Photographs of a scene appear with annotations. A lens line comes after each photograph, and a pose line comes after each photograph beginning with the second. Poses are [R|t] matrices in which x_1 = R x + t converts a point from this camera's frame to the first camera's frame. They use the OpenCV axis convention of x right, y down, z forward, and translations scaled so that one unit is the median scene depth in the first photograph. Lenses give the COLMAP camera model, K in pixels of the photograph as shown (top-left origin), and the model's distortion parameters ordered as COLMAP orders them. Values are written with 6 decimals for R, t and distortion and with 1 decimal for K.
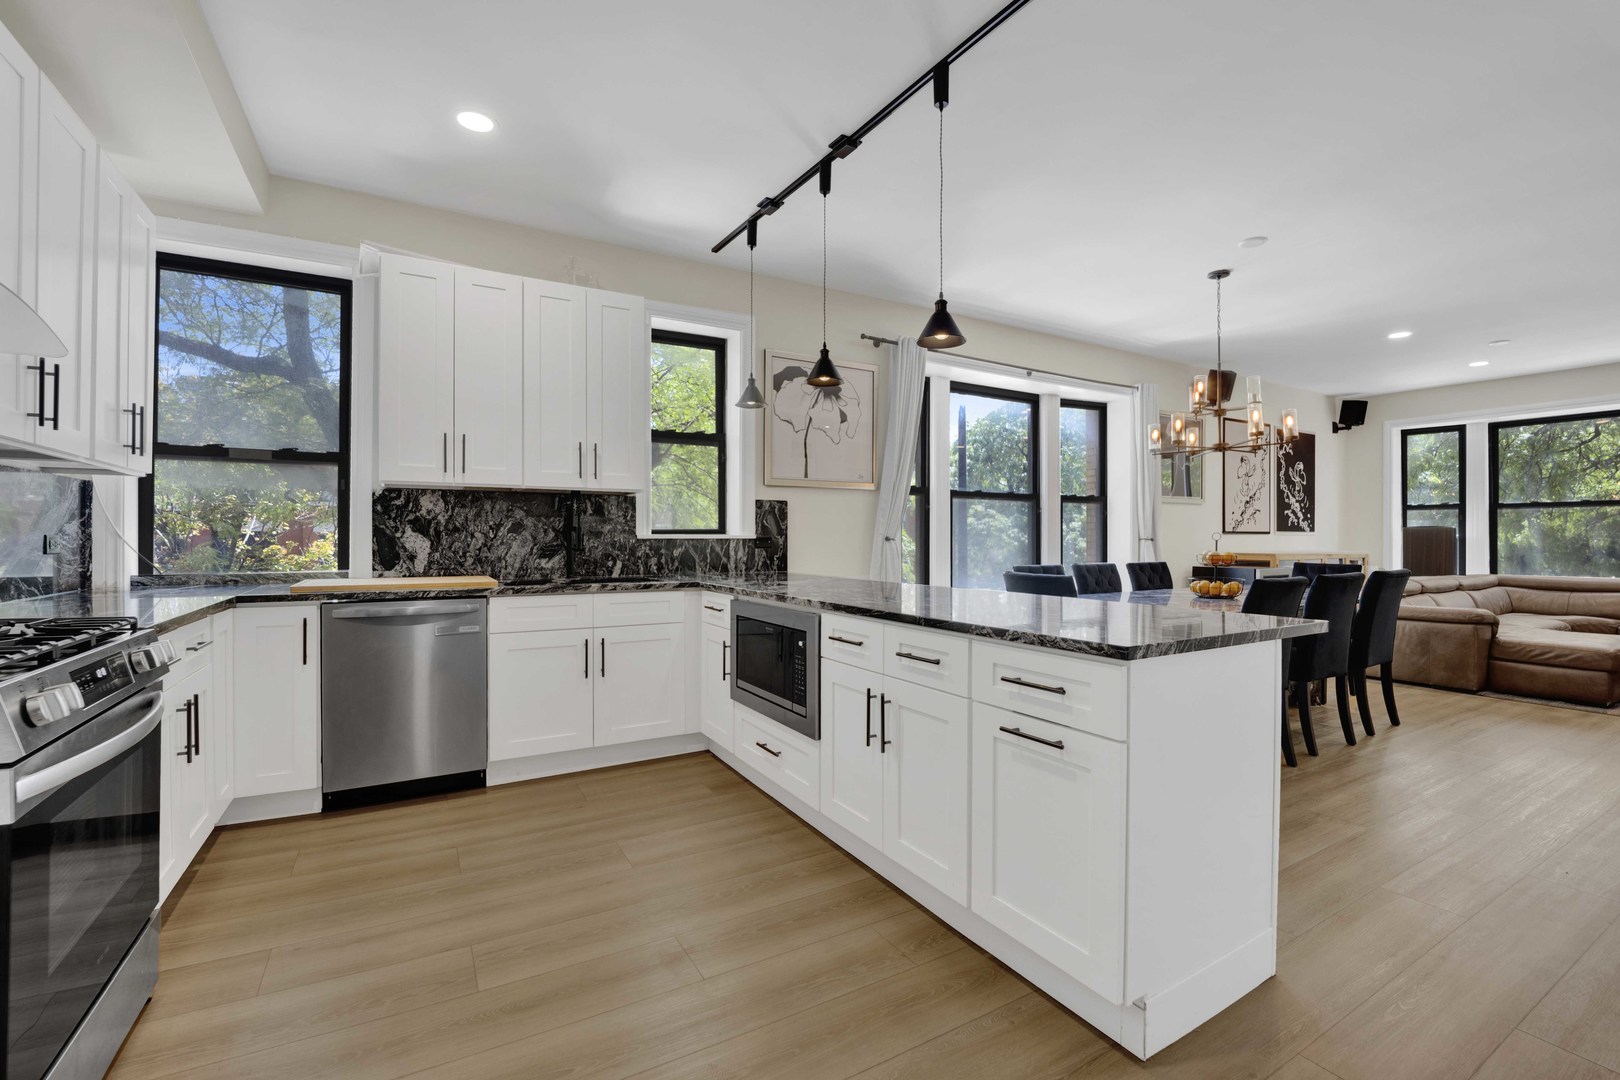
lens RADIAL K [[674.8, 0, 777.6], [0, 674.8, 539.4], [0, 0, 1]] dist [-0.017302, -0.001996]
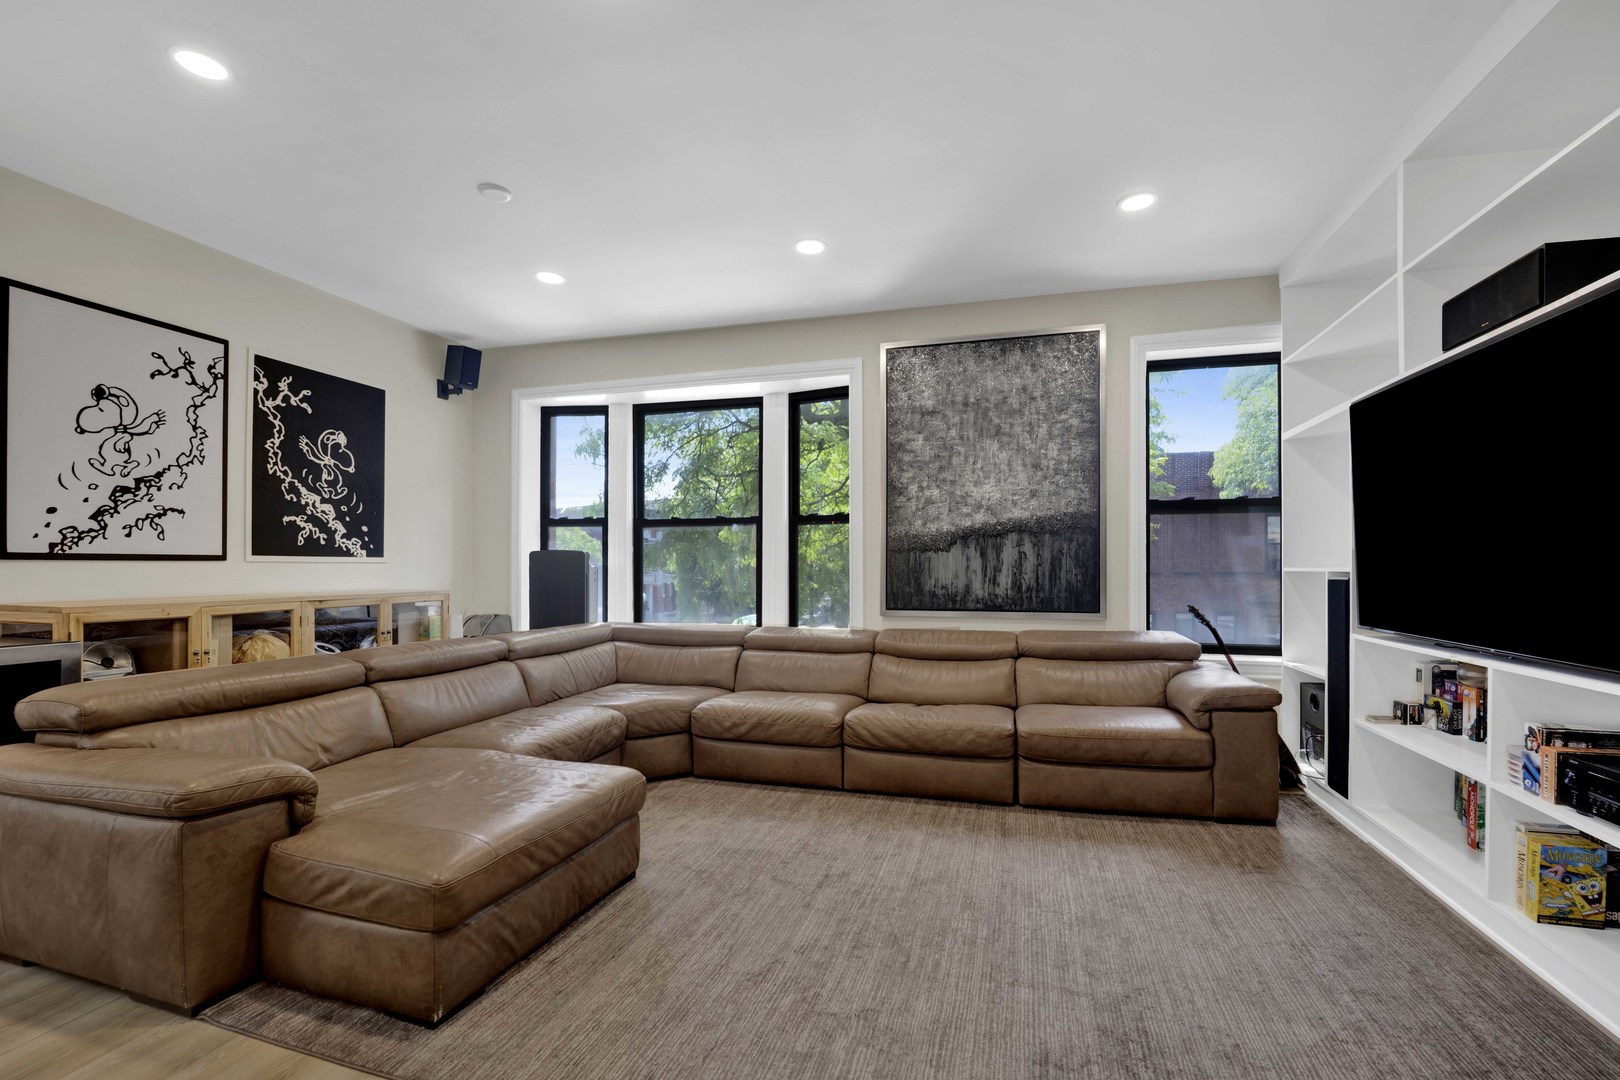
lens RADIAL K [[674.8, 0, 783.2], [0, 674.8, 563.4], [0, 0, 1]] dist [-0.017302, -0.001996]
pose [[0.735644, 0.002756, 0.677363, 0.719562], [-0.001218, 0.999995, -0.002746, -0.004755], [-0.677368, 0.001195, 0.735644, 0.361155]]
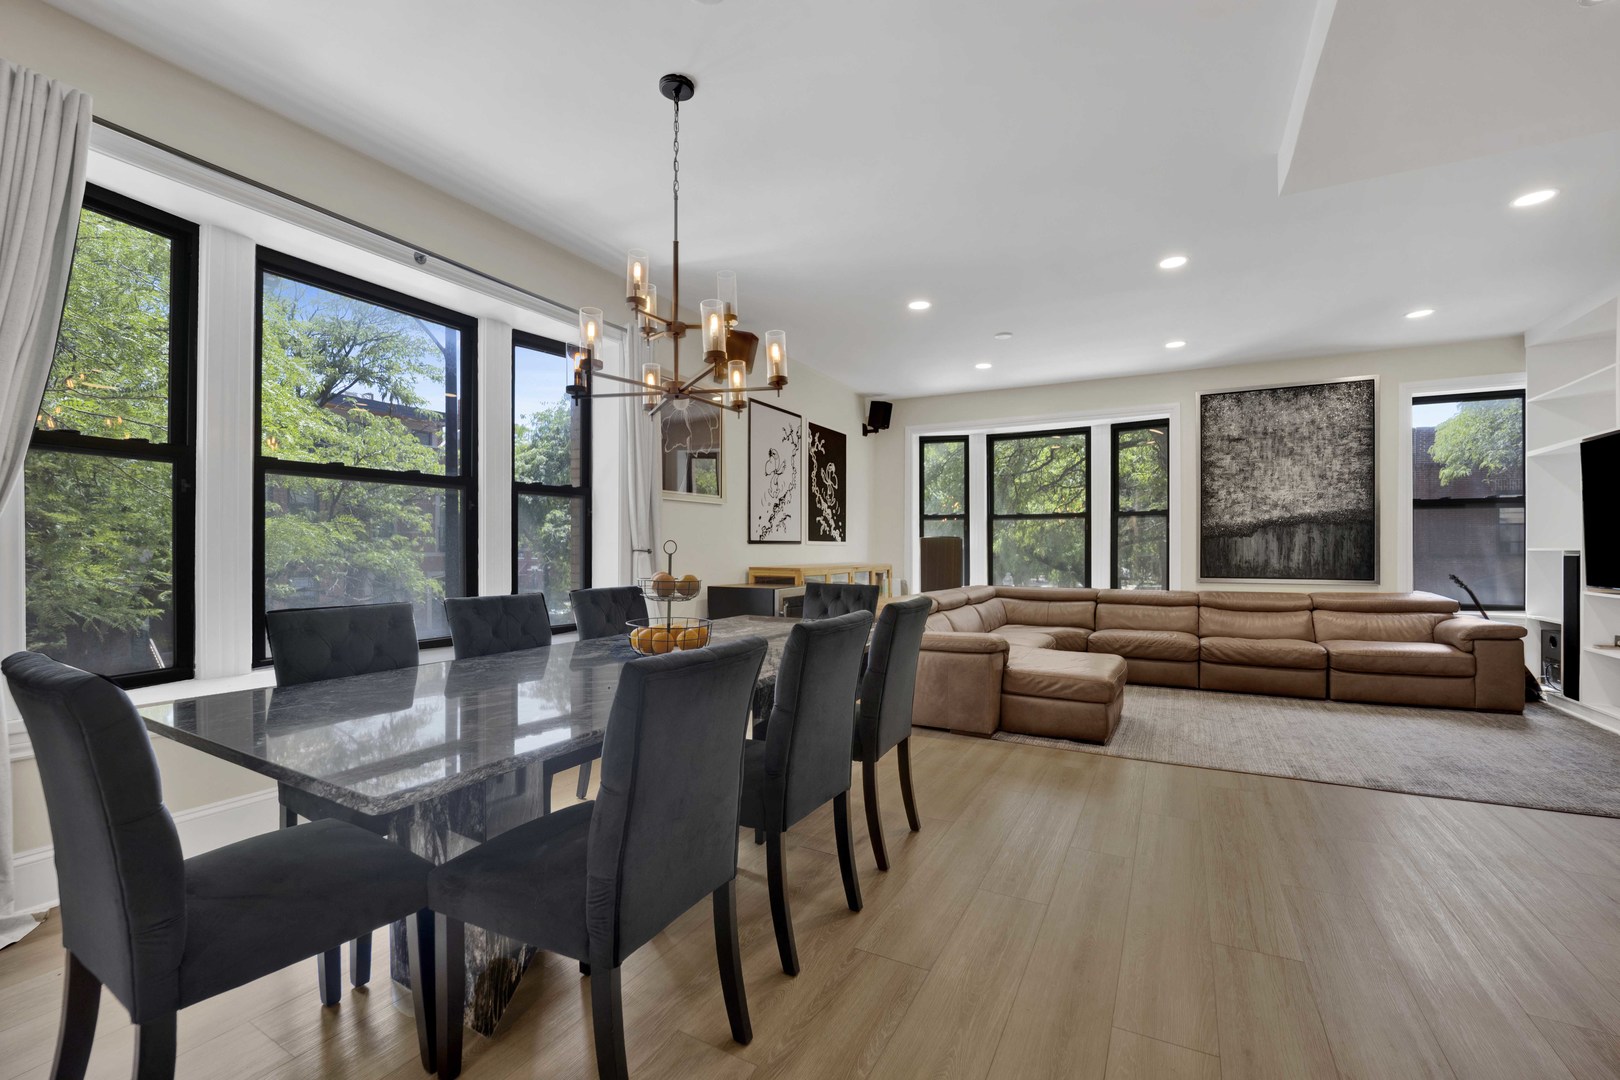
lens RADIAL K [[674.8, 0, 769.8], [0, 674.8, 549.1], [0, 0, 1]] dist [-0.017302, -0.001996]
pose [[0.858802, -0.000349, 0.512308, 0.265902], [-0.000488, 0.999999, 0.001499, -0.002579], [-0.512308, -0.001538, 0.858800, 0.285324]]
